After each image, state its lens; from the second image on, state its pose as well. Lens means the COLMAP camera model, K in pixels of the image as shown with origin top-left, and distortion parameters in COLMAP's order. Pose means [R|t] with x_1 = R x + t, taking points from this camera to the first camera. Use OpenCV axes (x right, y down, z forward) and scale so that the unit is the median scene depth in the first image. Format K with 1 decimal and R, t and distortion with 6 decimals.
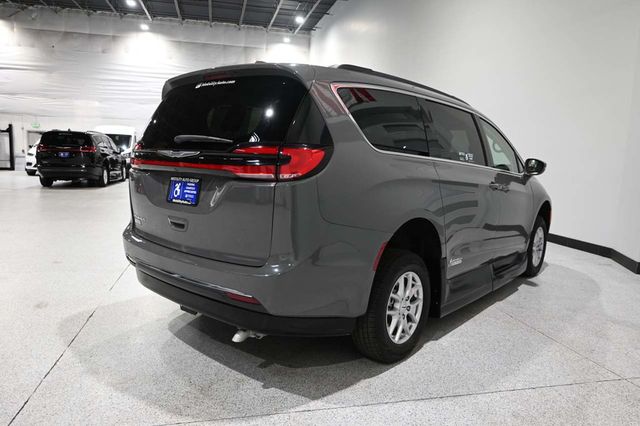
lens RADIAL K [[447.8, 0, 320.0], [0, 447.8, 213.0], [0, 0, 1]] dist [-0.007140, 0.000170]
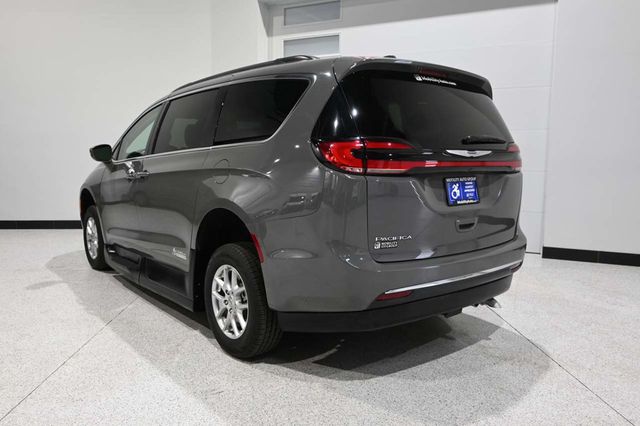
lens RADIAL K [[500.9, 0, 320.0], [0, 500.9, 213.0], [0, 0, 1]] dist [0.003167, -0.000119]
pose [[0.181591, -0.142667, 0.972970, -1.537530], [0.122336, 0.985011, 0.121601, -0.185541], [-0.975735, 0.096948, 0.196323, 1.170913]]
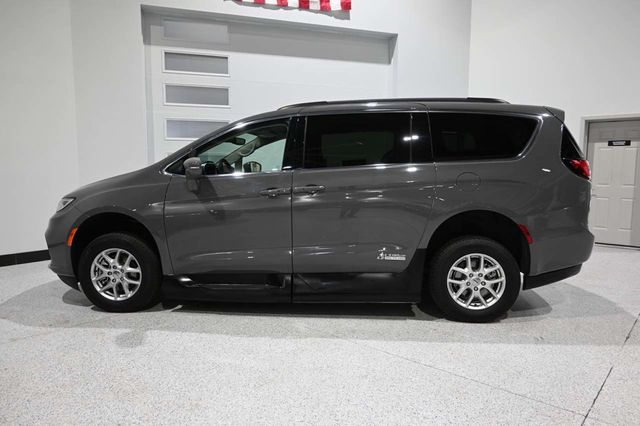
lens RADIAL K [[447.8, 0, 320.0], [0, 447.8, 213.0], [0, 0, 1]] dist [-0.007140, 0.000170]
pose [[-0.581487, -0.111552, 0.805872, -1.235174], [0.082107, 0.977450, 0.194549, -0.388898], [-0.809402, 0.179295, -0.559215, 2.878114]]
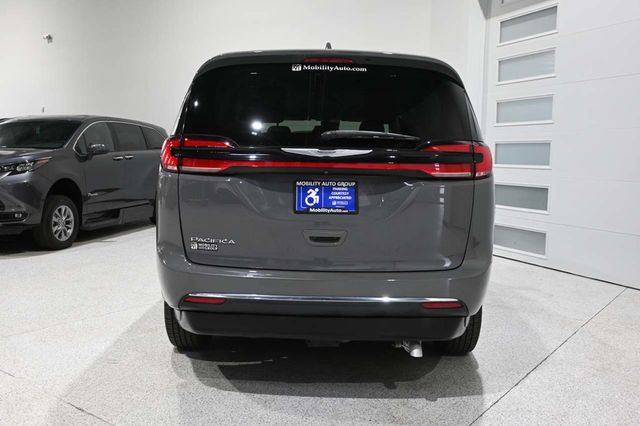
lens RADIAL K [[591.0, 0, 320.0], [0, 591.0, 213.0], [0, 0, 1]] dist [-0.015137, -0.006127]
pose [[0.766715, -0.078011, 0.637230, -1.076774], [0.085934, 0.996128, 0.018552, -0.044980], [-0.636210, 0.040536, 0.770450, 0.185354]]
